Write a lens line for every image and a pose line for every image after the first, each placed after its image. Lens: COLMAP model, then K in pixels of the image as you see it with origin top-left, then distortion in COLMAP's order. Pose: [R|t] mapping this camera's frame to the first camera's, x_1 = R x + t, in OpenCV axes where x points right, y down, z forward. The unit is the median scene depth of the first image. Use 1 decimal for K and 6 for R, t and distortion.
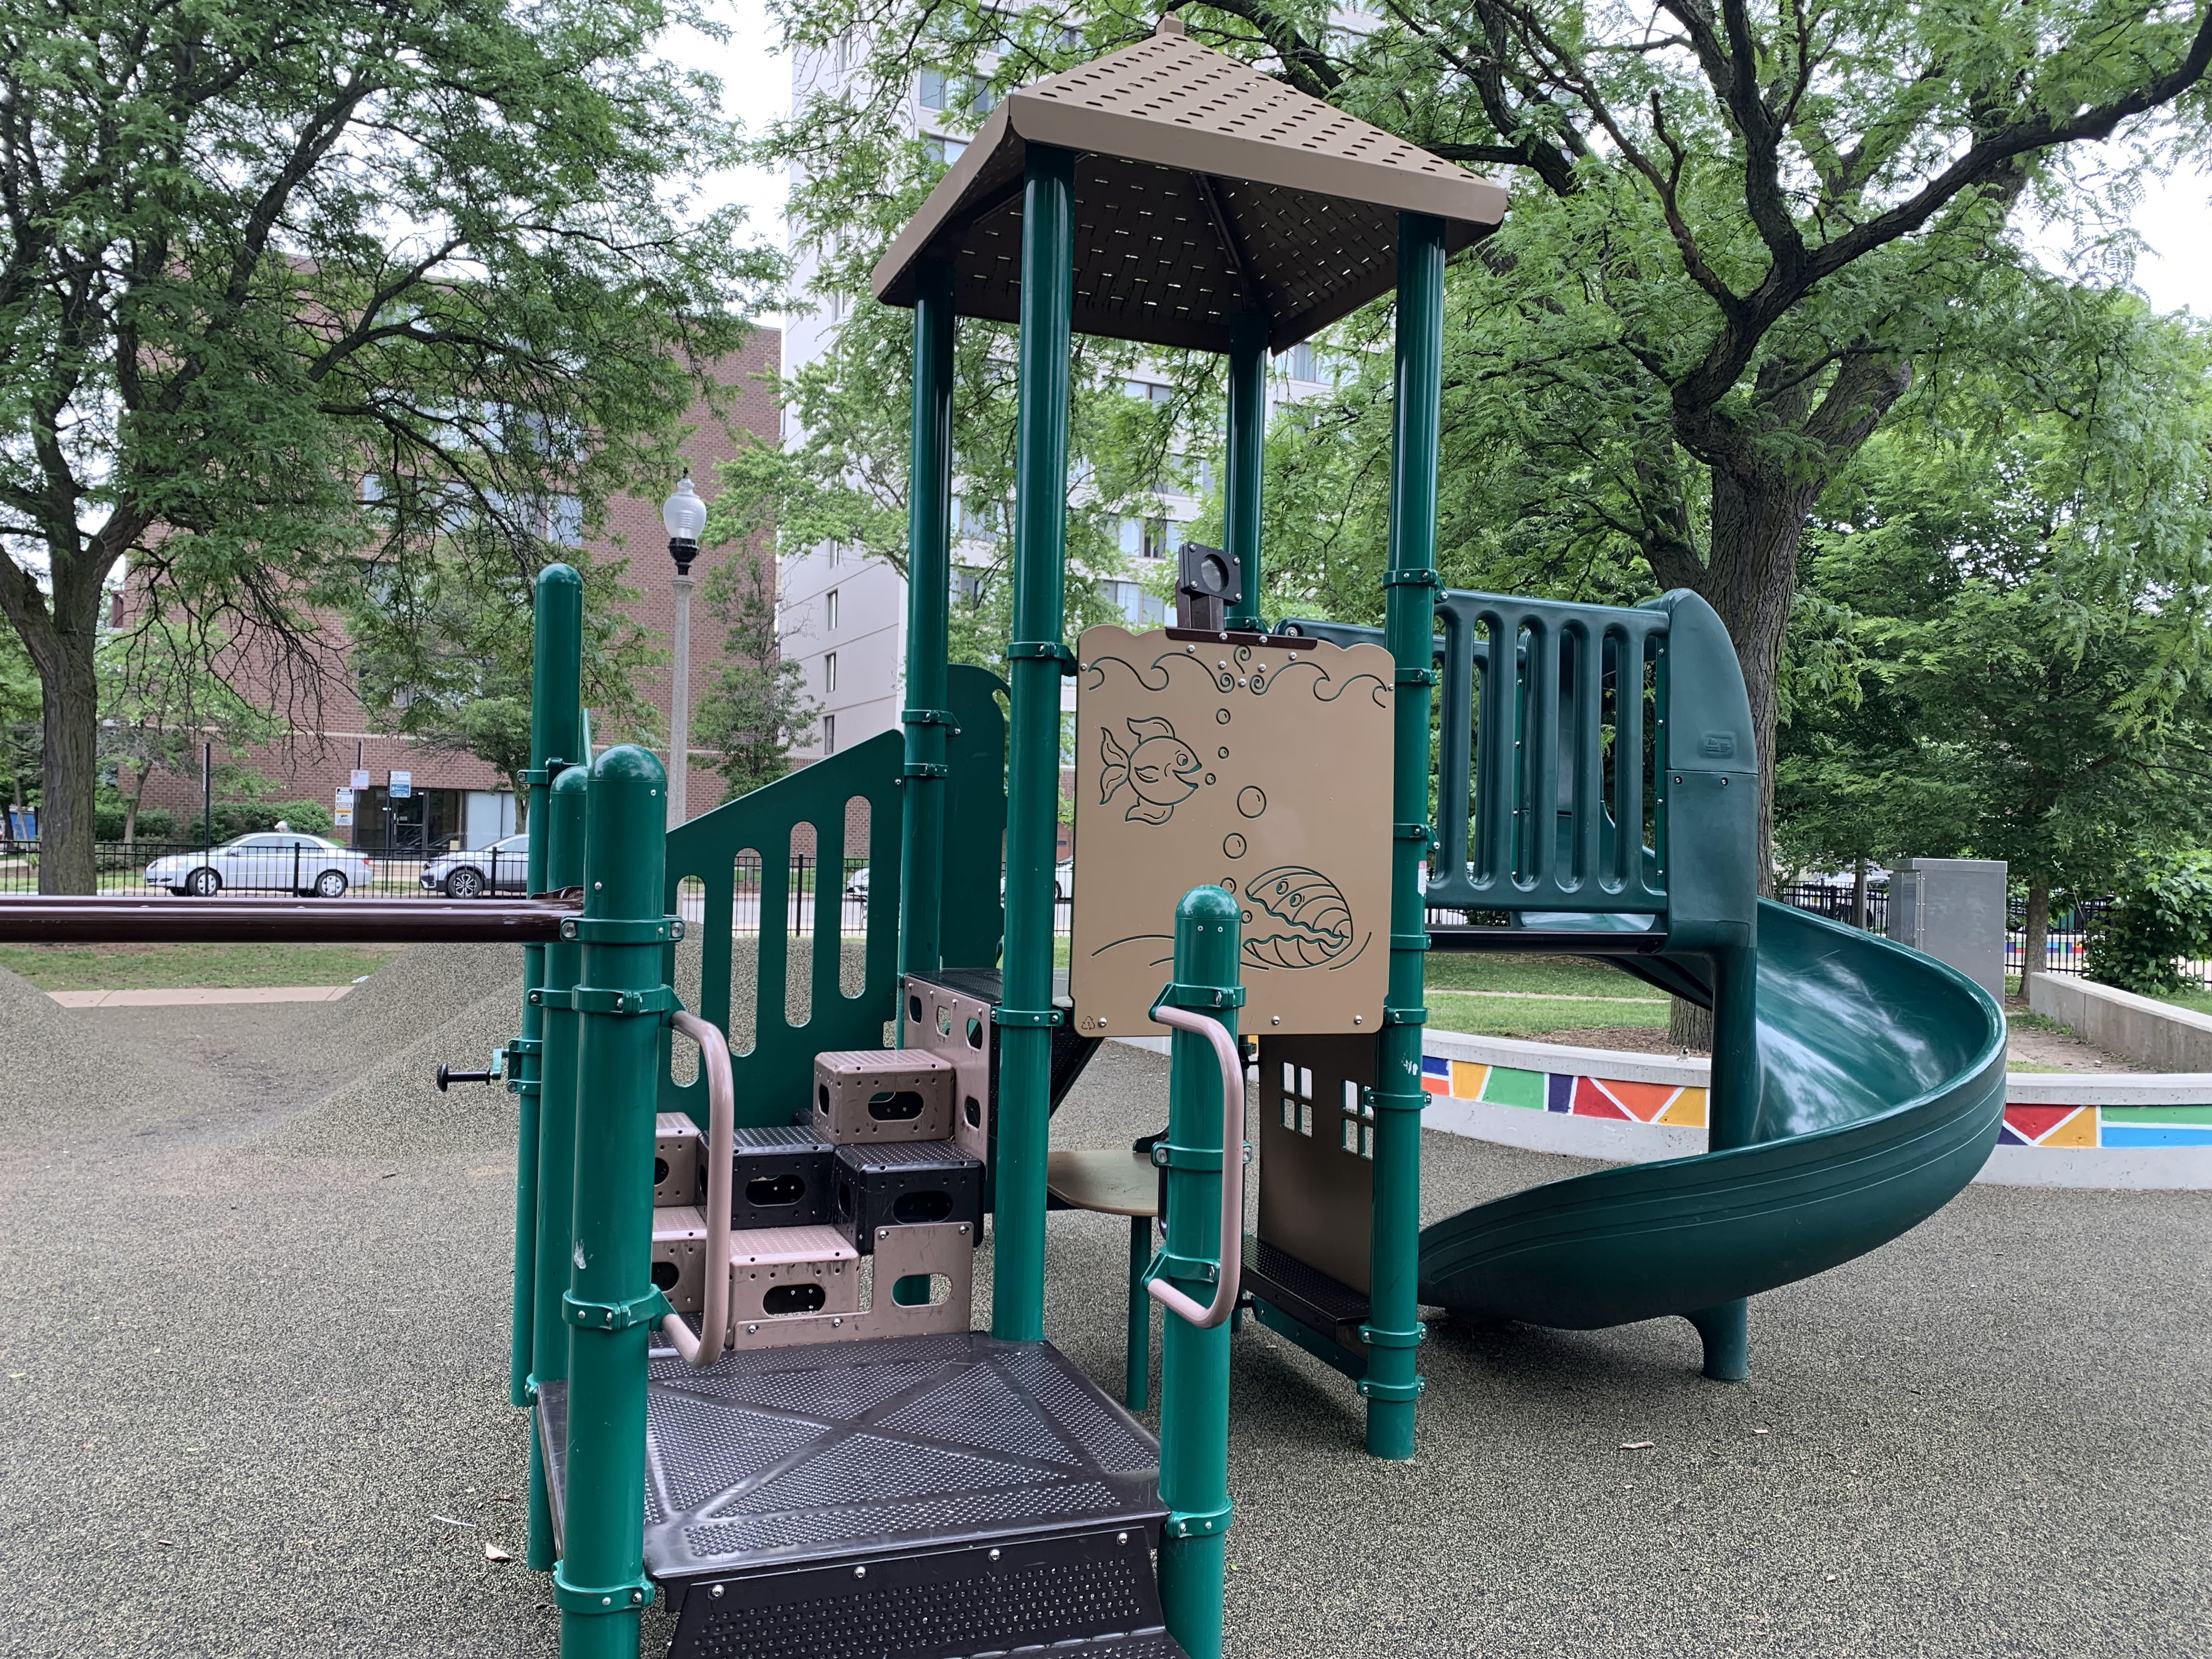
lens RADIAL K [[1678.2, 0, 1107.0], [0, 1678.2, 834.9], [0, 0, 1]] dist [0.033376, -0.027917]
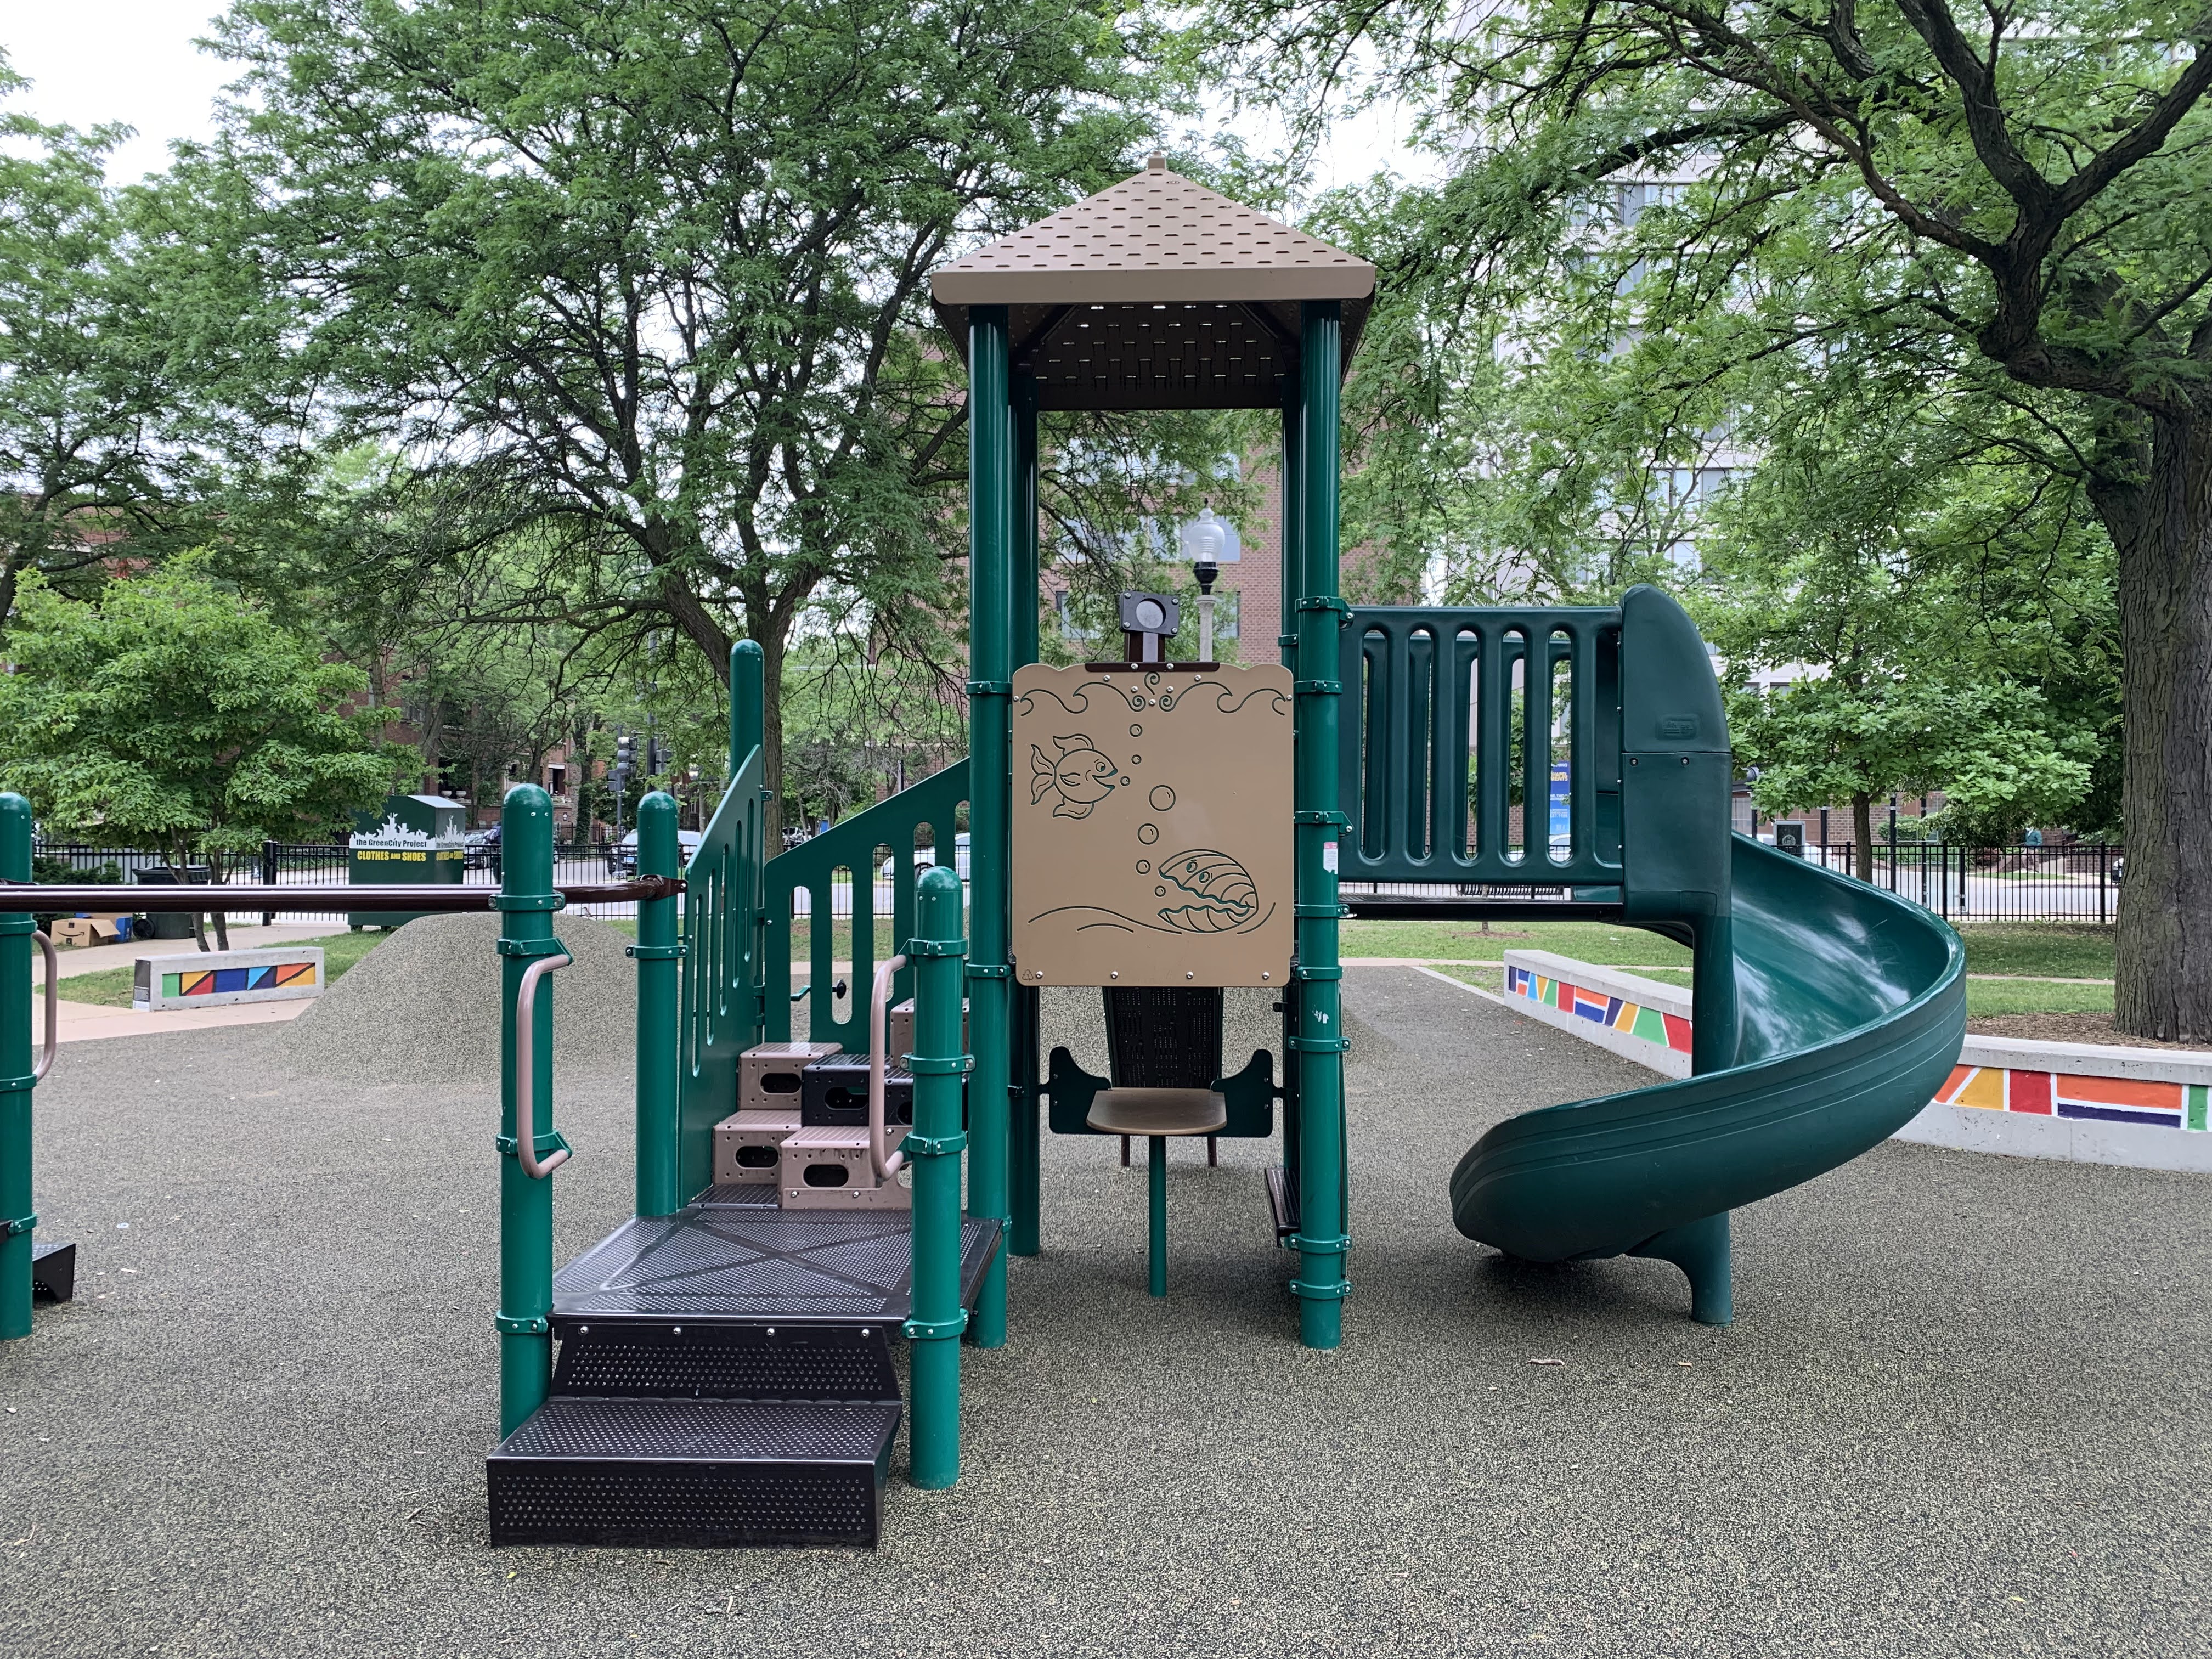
lens RADIAL K [[1678.2, 0, 1127.0], [0, 1678.2, 820.3], [0, 0, 1]] dist [0.033376, -0.027917]
pose [[0.915723, -0.029513, -0.400724, 0.535867], [0.029001, 0.999552, -0.007345, 0.004576], [0.400761, -0.004896, 0.916170, -0.134375]]
